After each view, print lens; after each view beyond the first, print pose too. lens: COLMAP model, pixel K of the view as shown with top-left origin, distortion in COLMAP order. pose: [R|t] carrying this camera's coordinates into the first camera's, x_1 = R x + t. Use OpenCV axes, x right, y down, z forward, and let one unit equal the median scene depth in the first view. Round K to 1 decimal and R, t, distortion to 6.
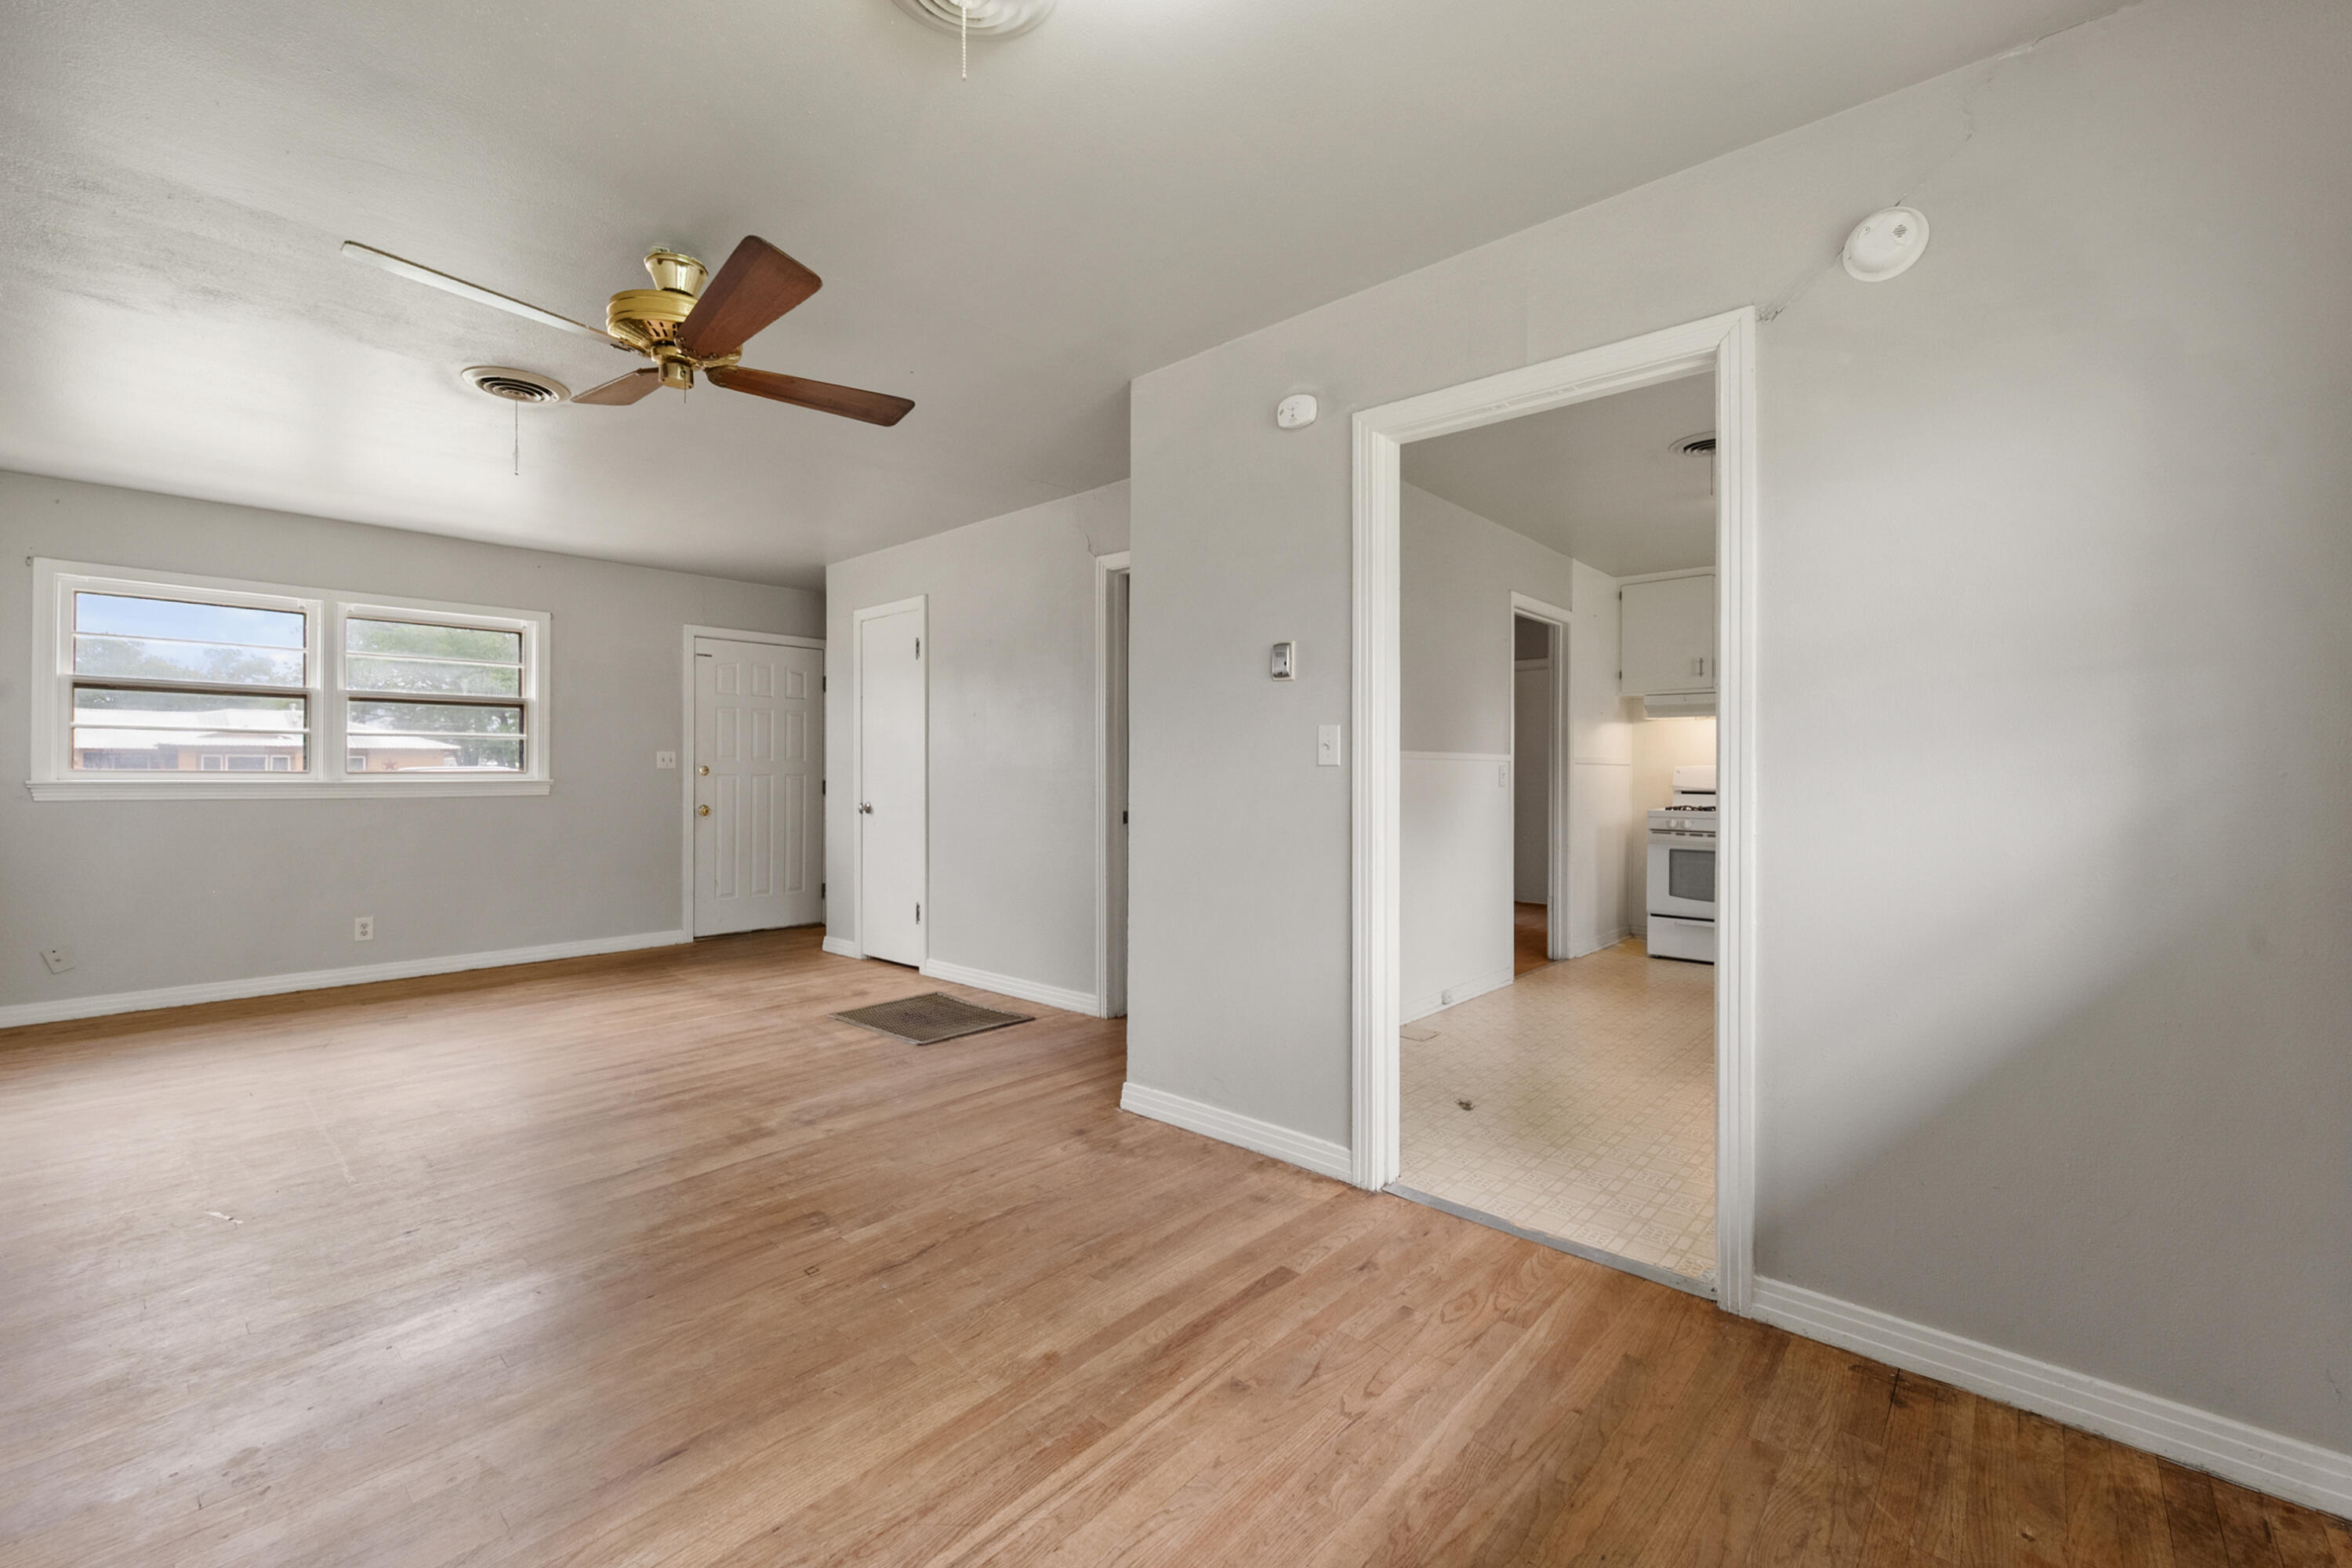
lens RADIAL K [[975.9, 0, 1176.0], [0, 975.9, 784.0], [0, 0, 1]] dist [0.000211, 0.000188]
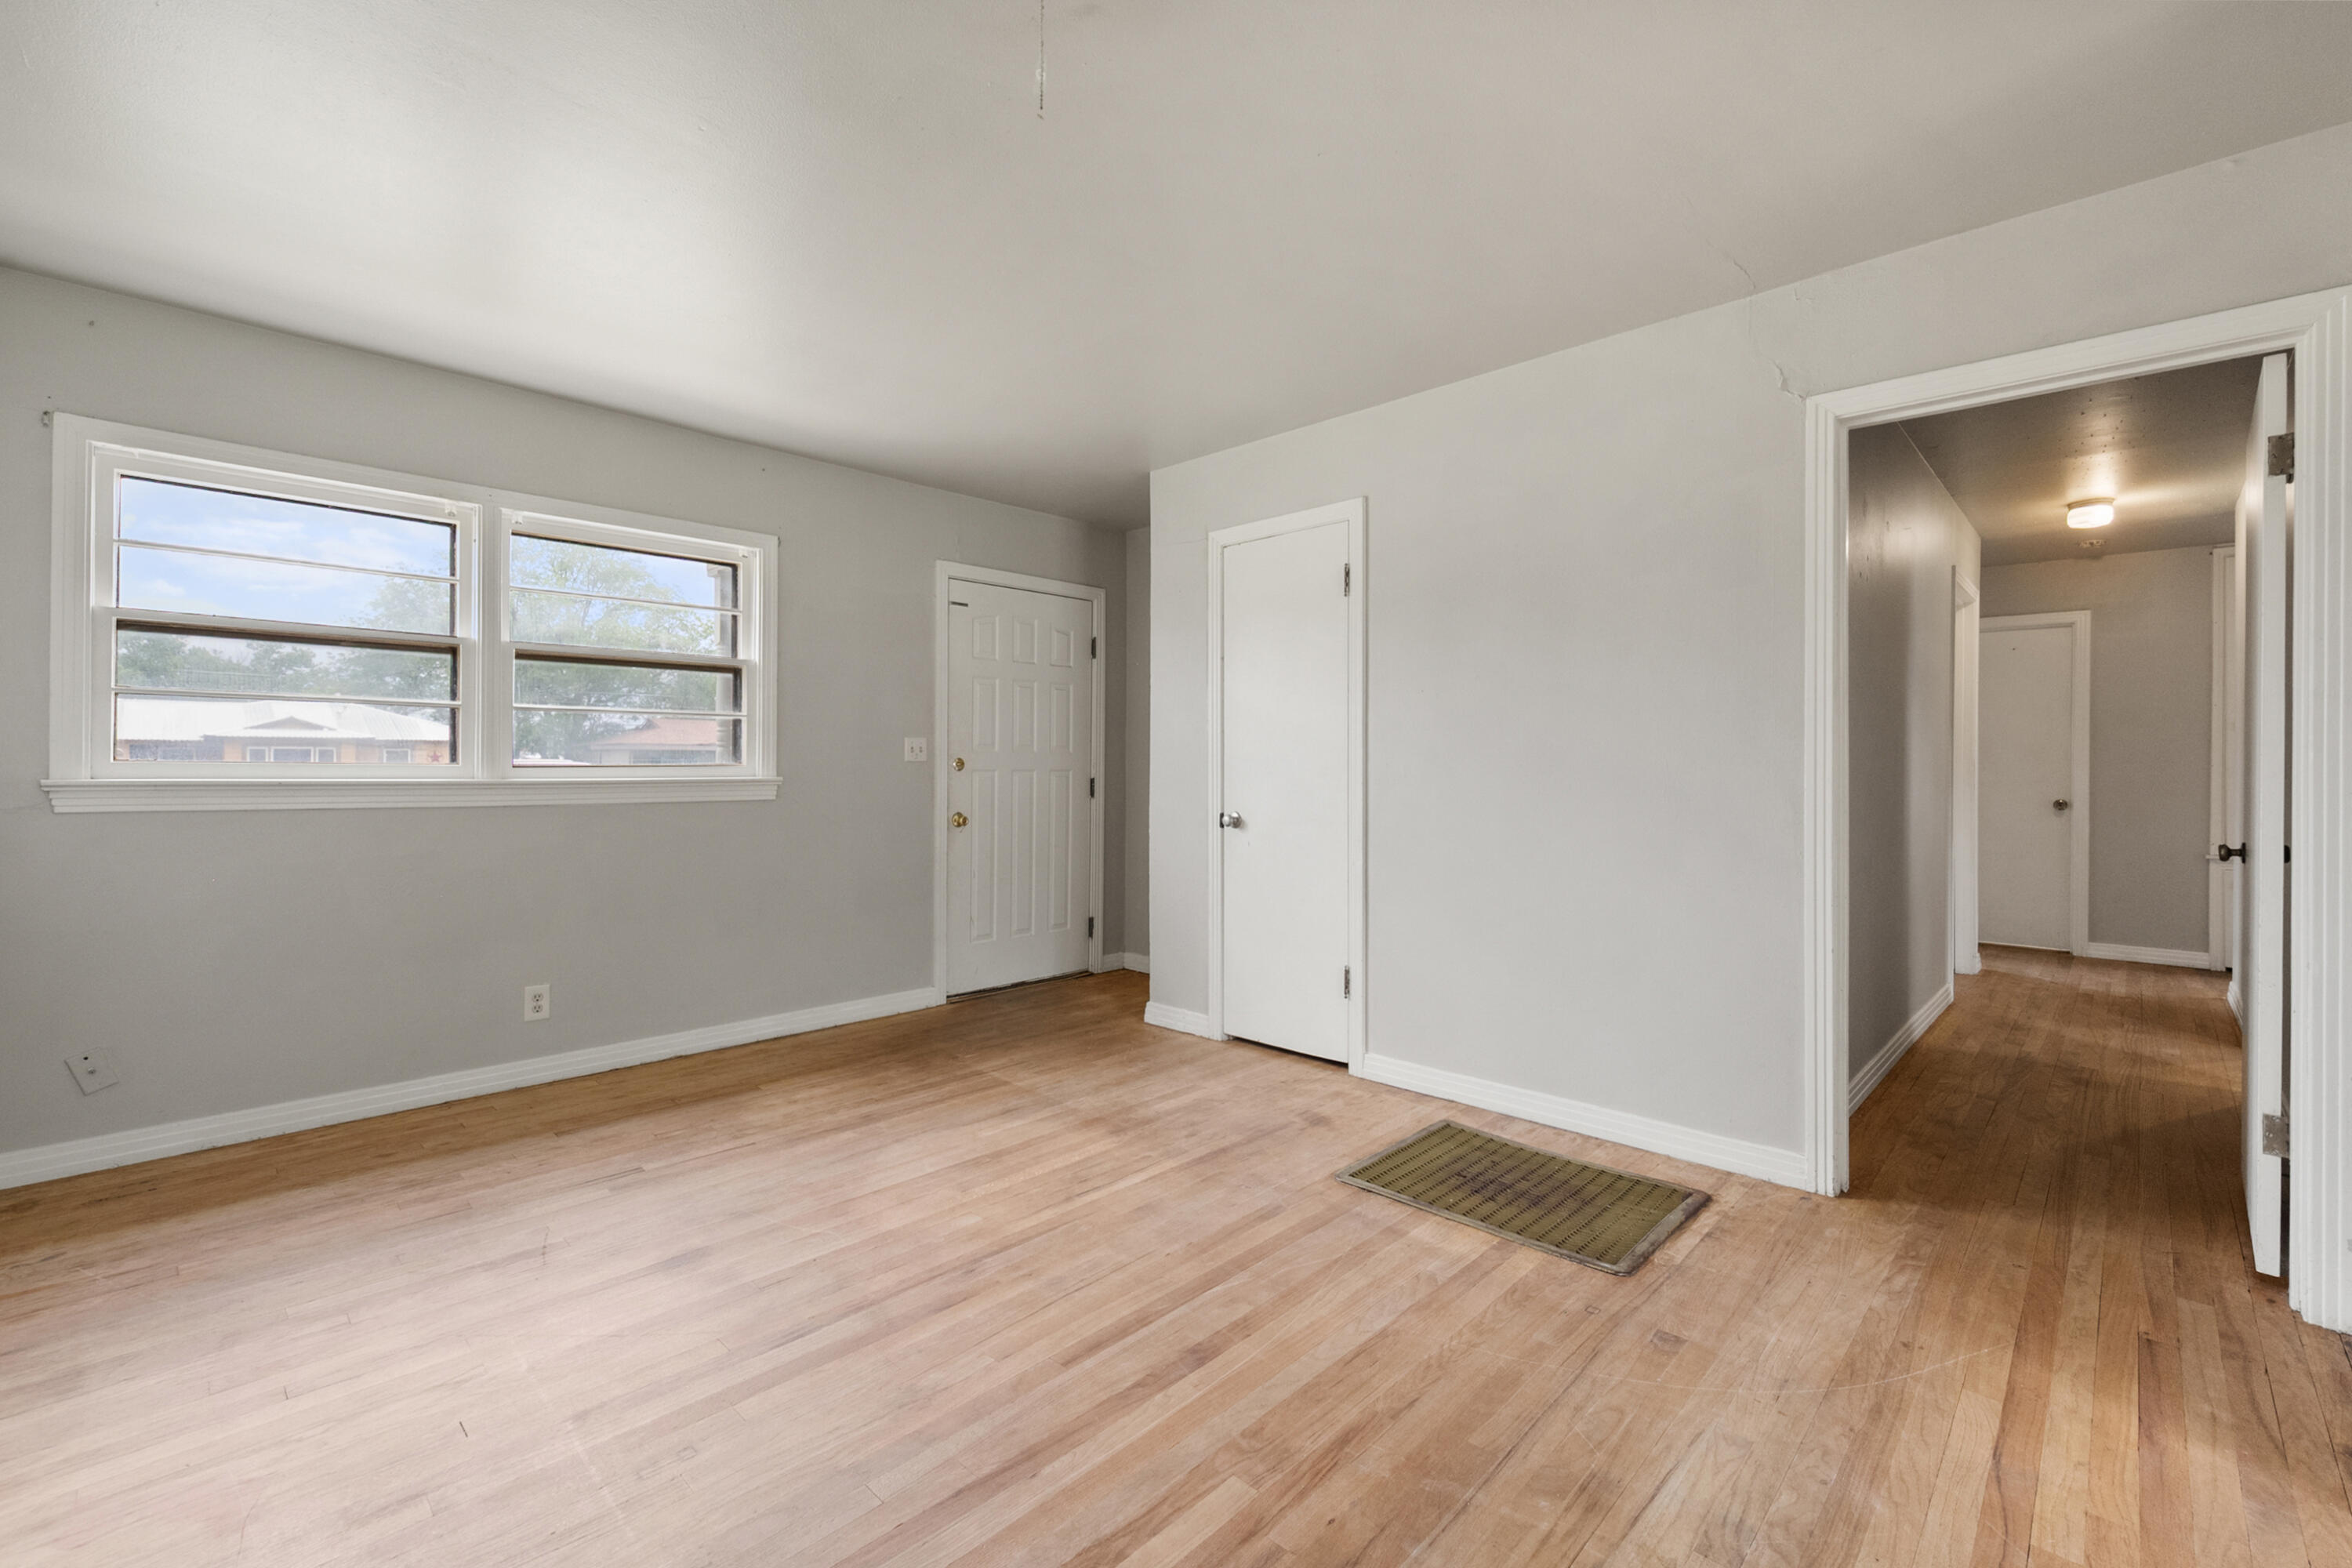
lens RADIAL K [[1006.7, 0, 1174.8], [0, 1006.7, 781.4], [0, 0, 1]] dist [-0.000643, 0.000259]
pose [[0.999288, 0.002825, -0.037611, -0.355569], [-0.002712, 0.999992, 0.003062, -0.004759], [0.037619, -0.002958, 0.999288, 0.317035]]
